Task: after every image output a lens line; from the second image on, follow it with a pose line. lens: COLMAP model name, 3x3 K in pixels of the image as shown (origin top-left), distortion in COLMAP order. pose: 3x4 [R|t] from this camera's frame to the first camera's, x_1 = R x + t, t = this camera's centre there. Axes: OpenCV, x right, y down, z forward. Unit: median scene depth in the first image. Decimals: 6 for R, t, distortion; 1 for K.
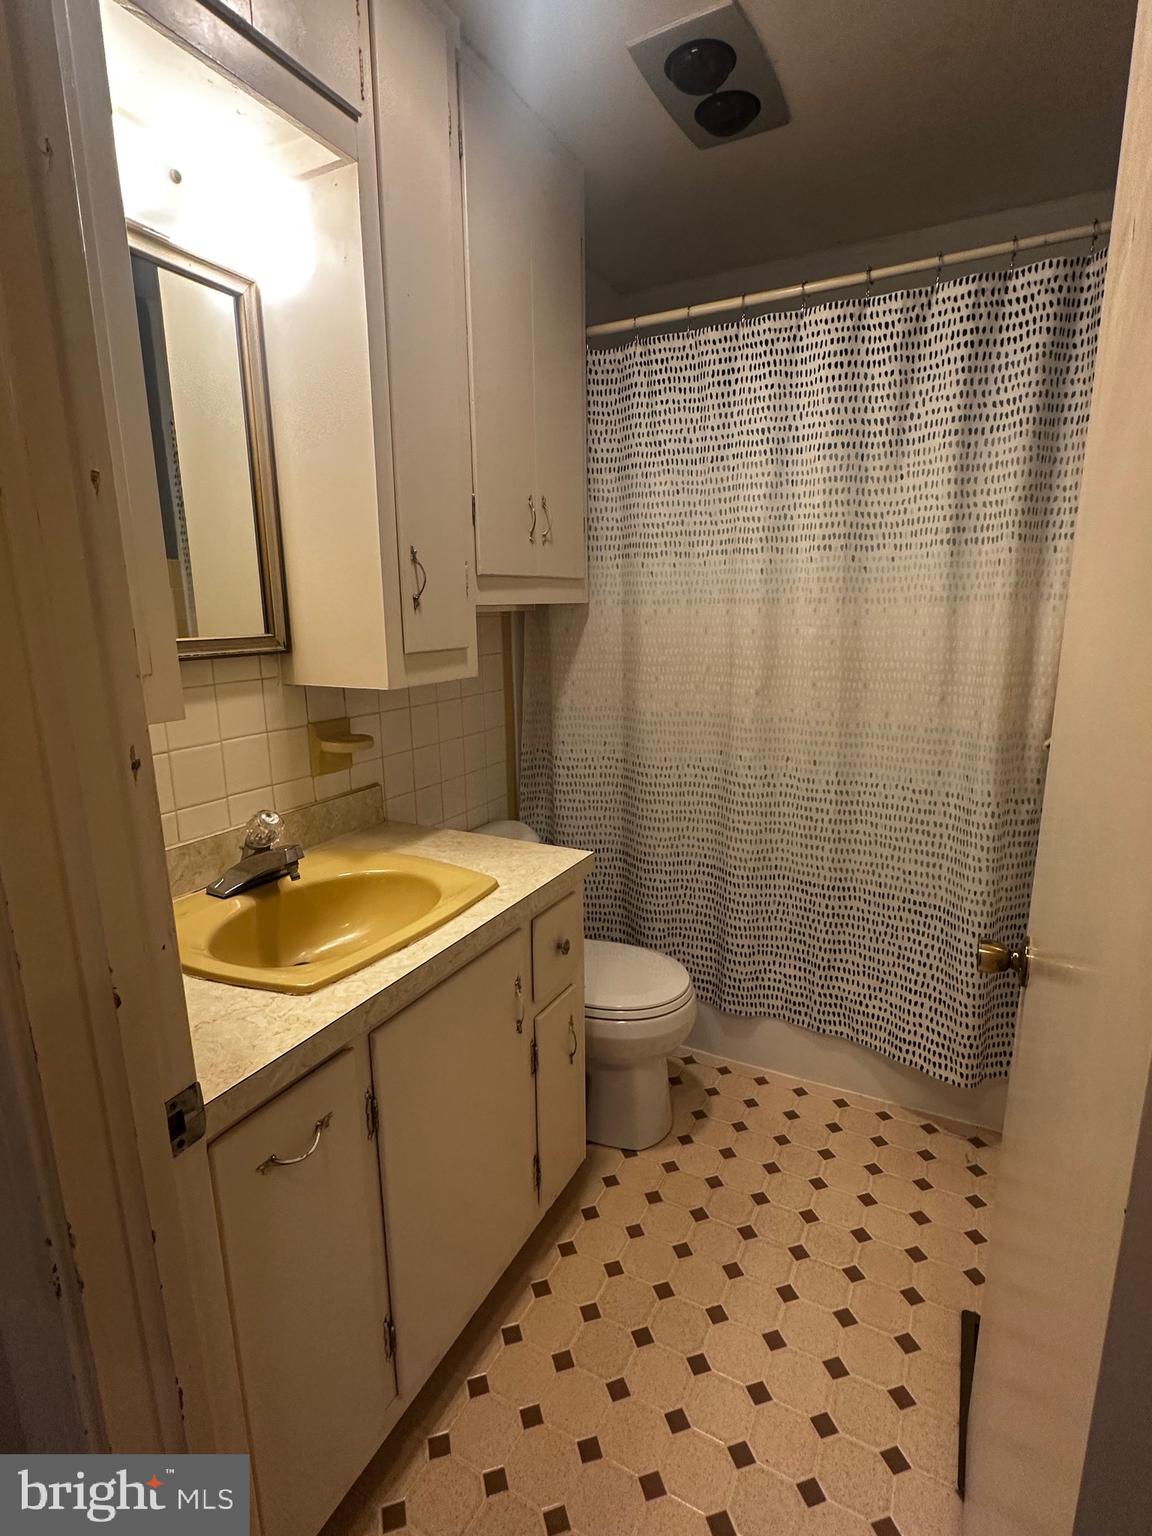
lens RADIAL K [[766.6, 0, 576.0], [0, 766.6, 768.0], [0, 0, 1]] dist [-0.004284, -0.000771]
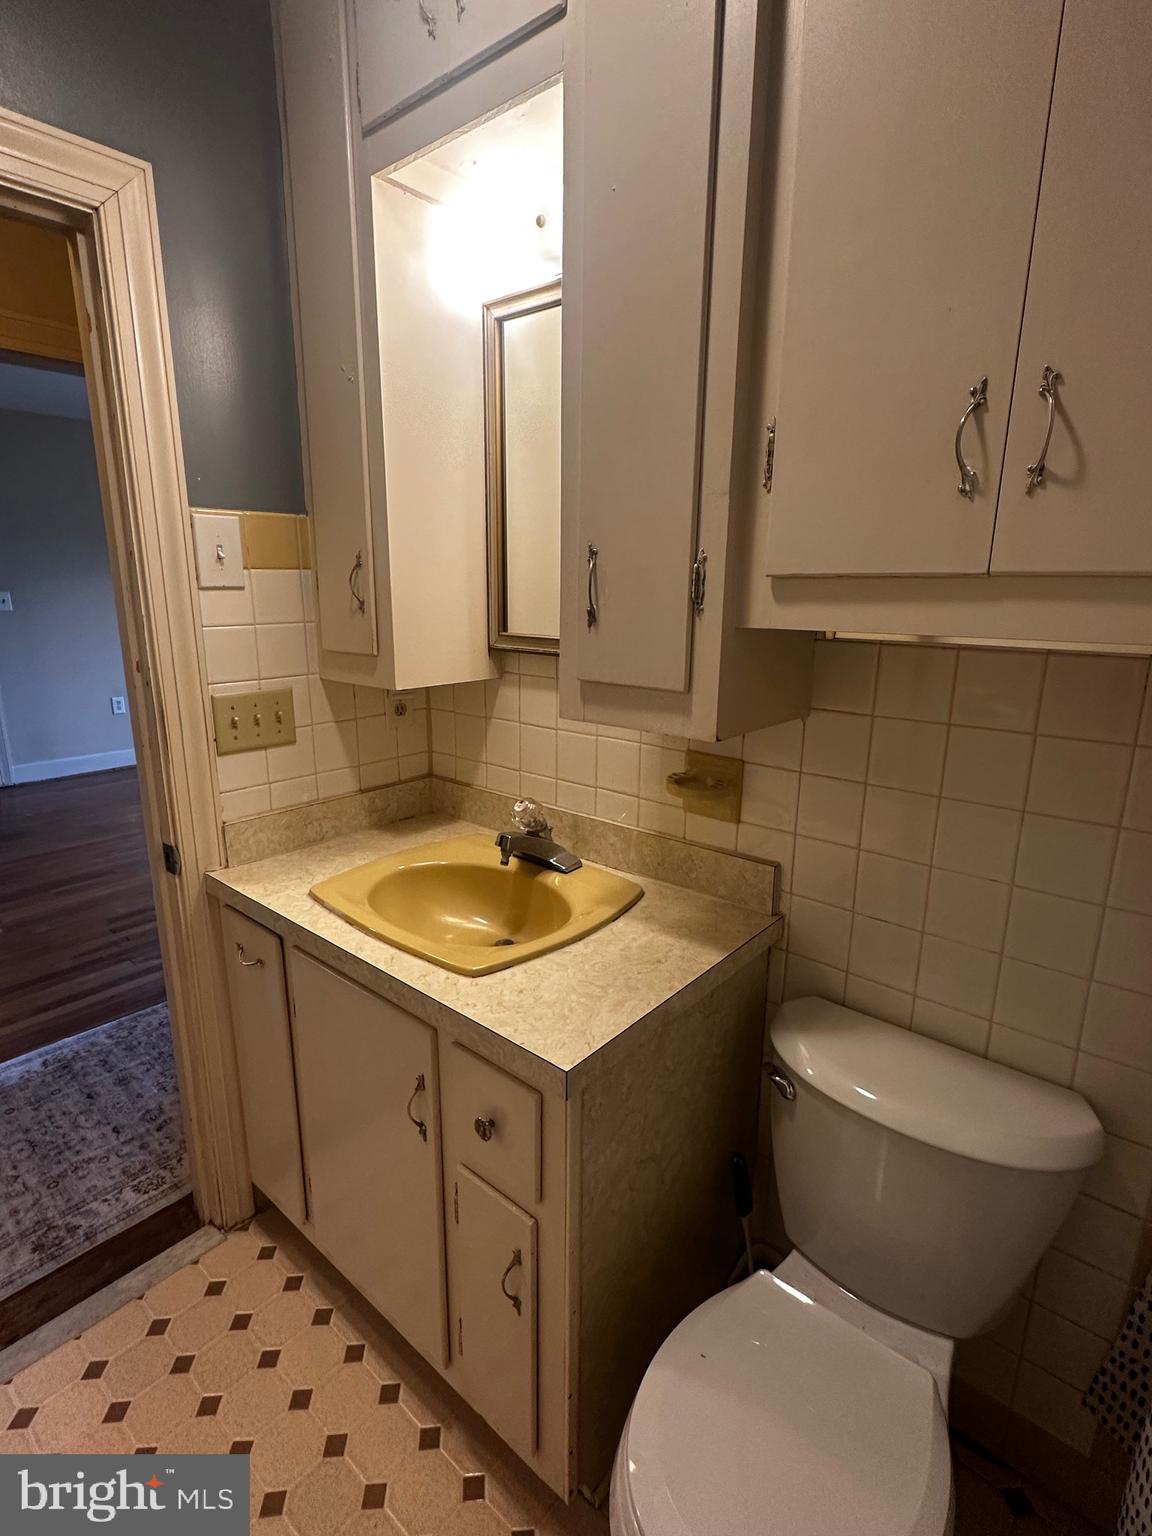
lens RADIAL K [[766.6, 0, 576.0], [0, 766.6, 768.0], [0, 0, 1]] dist [-0.004284, -0.000771]
pose [[-0.232727, 0.248693, -0.940207, 0.596182], [-0.209996, 0.931097, 0.298263, -0.324404], [0.949600, 0.266853, -0.164467, 1.257241]]
